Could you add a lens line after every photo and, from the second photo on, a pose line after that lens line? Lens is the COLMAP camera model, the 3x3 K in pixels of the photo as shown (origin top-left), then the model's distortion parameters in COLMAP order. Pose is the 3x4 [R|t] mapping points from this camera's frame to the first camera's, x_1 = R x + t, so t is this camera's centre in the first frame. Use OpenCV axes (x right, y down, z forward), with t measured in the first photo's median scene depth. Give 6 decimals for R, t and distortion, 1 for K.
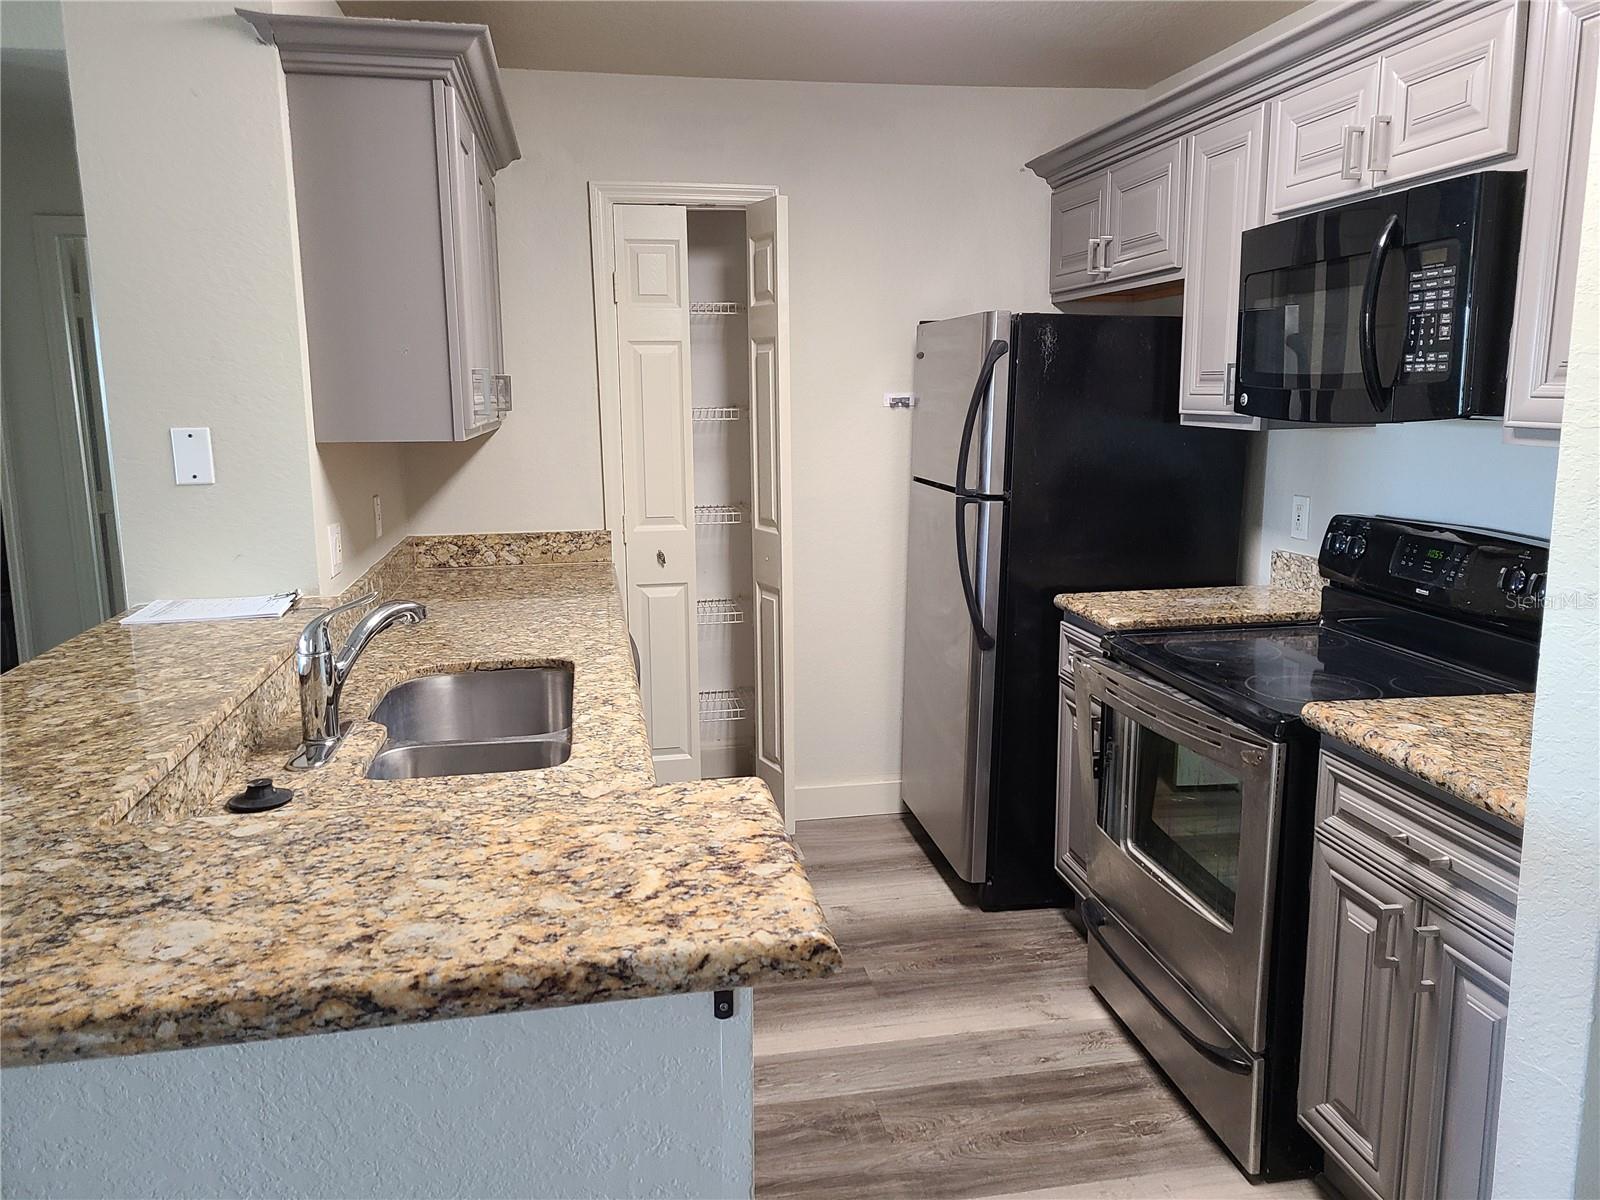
lens RADIAL K [[1196.0, 0, 803.1], [0, 1196.0, 600.0], [0, 0, 1]] dist [0.008805, 0.002040]
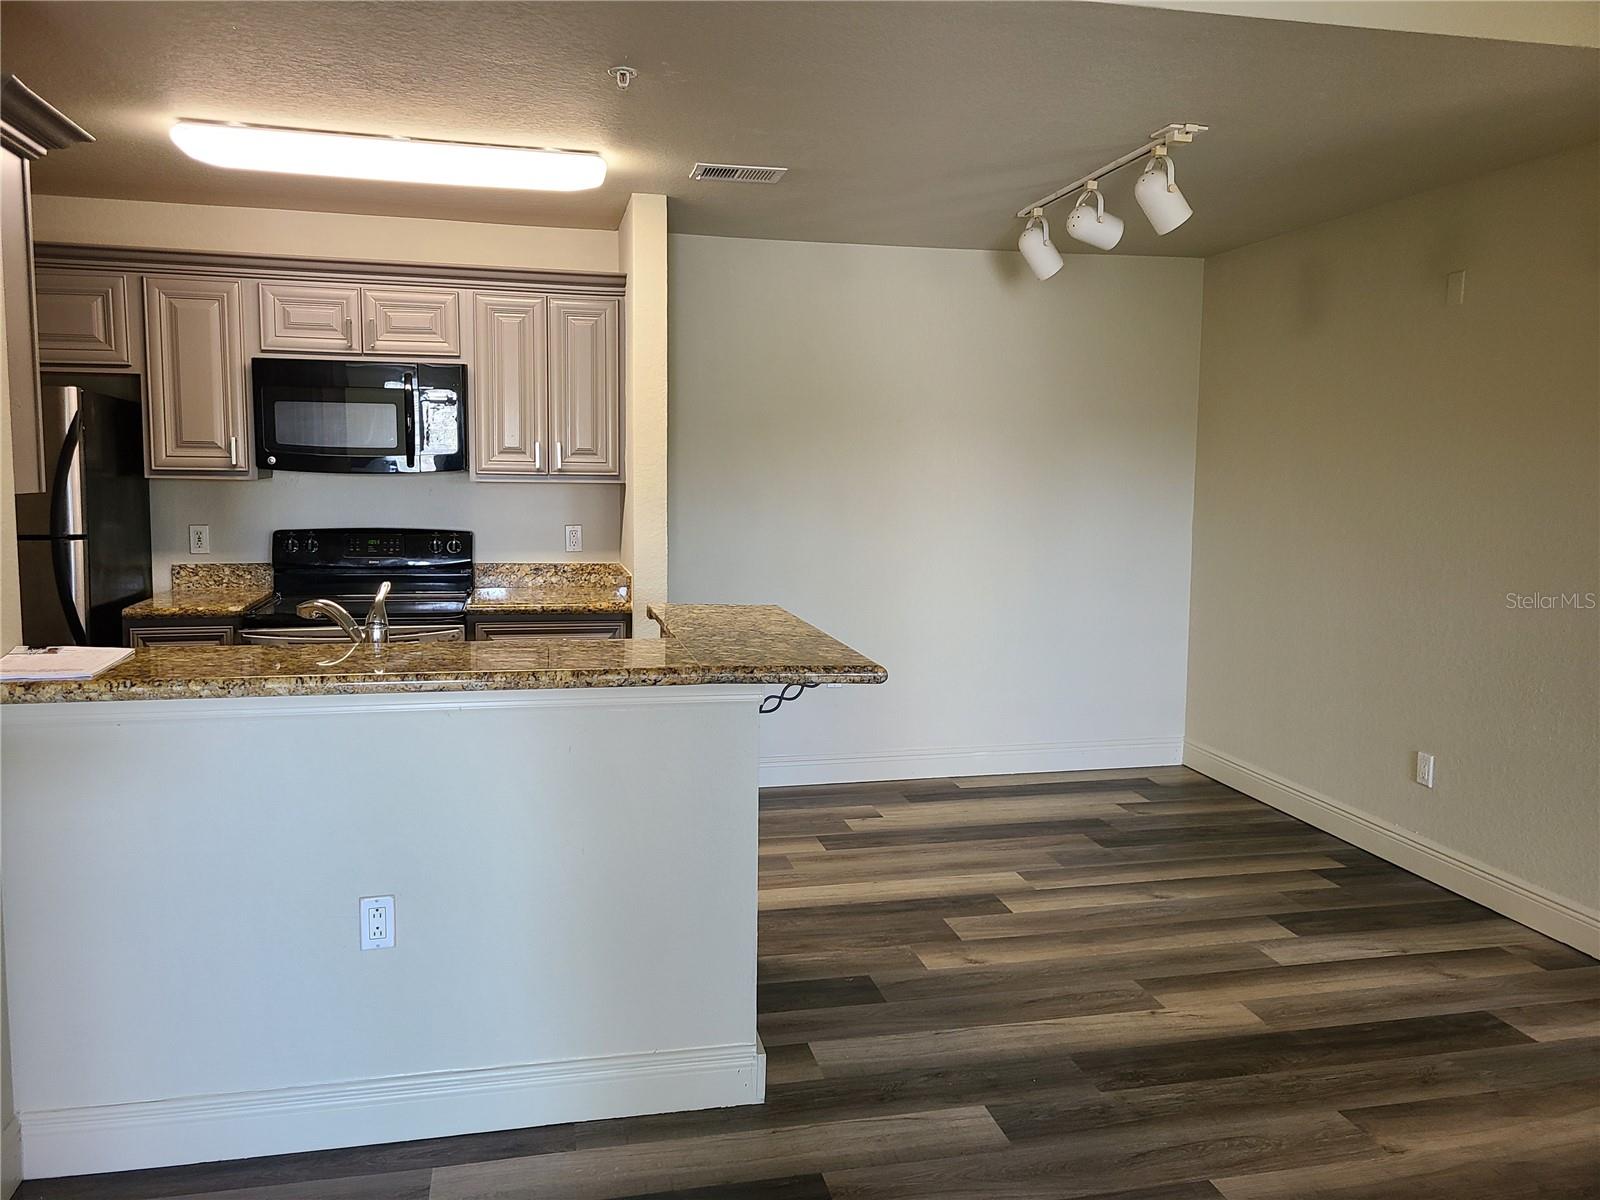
lens RADIAL K [[1196.0, 0, 801.8], [0, 1196.0, 598.9], [0, 0, 1]] dist [0.008805, 0.002040]
pose [[-0.043511, -0.101389, 0.993895, -1.119001], [0.163109, 0.980768, 0.107190, -0.033877], [-0.985648, 0.166777, -0.026136, 0.311017]]
